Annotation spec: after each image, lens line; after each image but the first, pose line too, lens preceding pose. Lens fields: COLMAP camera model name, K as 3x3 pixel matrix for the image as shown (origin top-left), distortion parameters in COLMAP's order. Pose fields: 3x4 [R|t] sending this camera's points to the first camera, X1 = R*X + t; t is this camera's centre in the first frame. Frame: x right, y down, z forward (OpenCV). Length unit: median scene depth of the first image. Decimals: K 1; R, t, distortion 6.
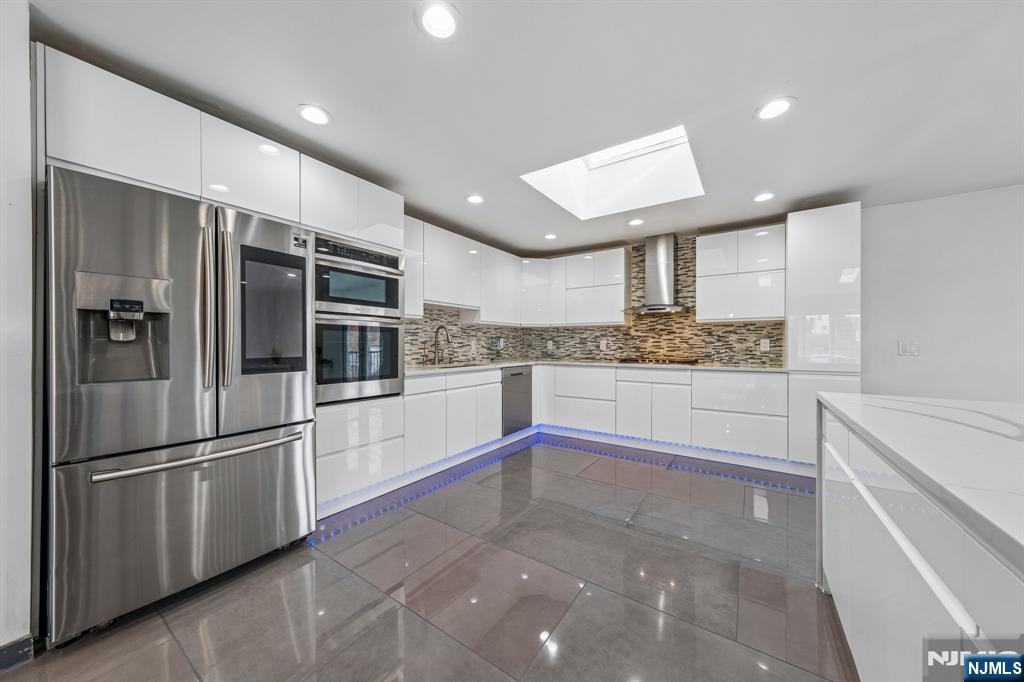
lens RADIAL K [[350.9, 0, 512.1], [0, 350.9, 342.6], [0, 0, 1]] dist [0.011128, 0.000292]
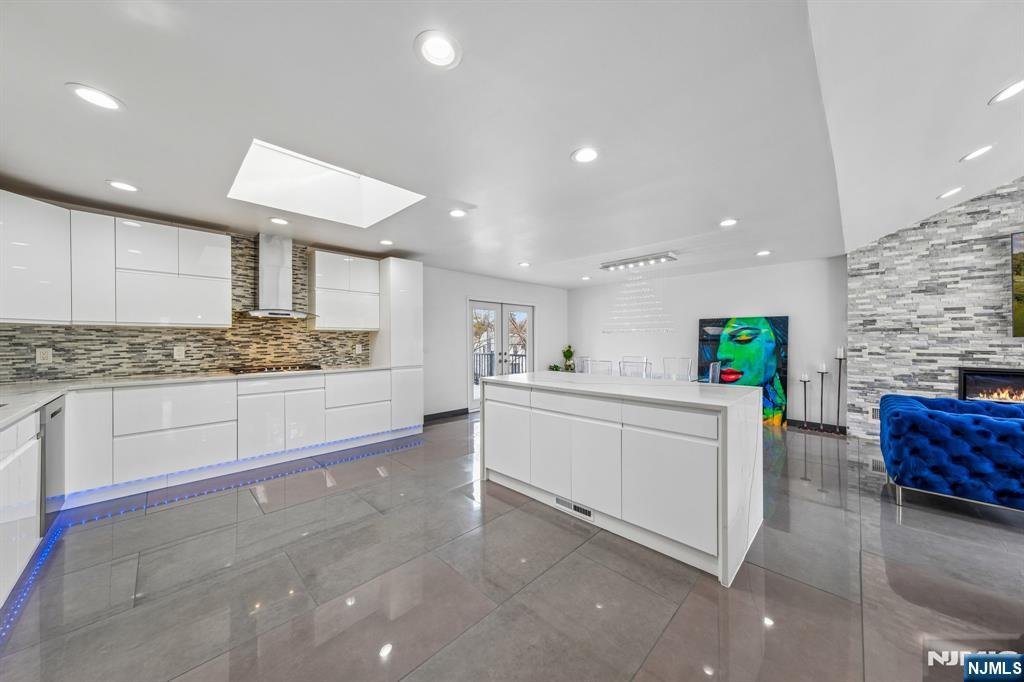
lens RADIAL K [[350.9, 0, 514.9], [0, 350.9, 338.1], [0, 0, 1]] dist [0.011128, 0.000292]
pose [[0.196706, 0.006951, 0.980438, -0.373794], [0.001872, 0.999970, -0.007465, -0.019528], [-0.980461, 0.003304, 0.196687, 0.172938]]
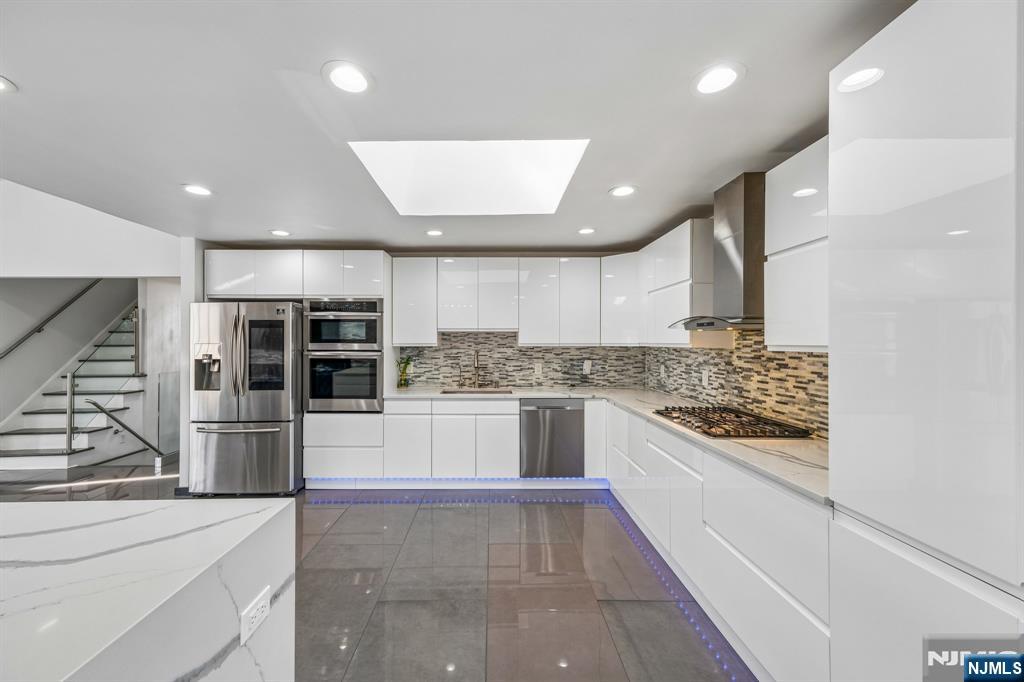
lens RADIAL K [[398.2, 0, 506.9], [0, 398.2, 340.7], [0, 0, 1]] dist [0.008447, -0.000370]
pose [[0.574173, -0.002242, -0.818731, 0.693174], [0.004040, 0.999992, 0.000094, -0.065803], [0.818724, -0.003362, 0.574178, 0.363615]]
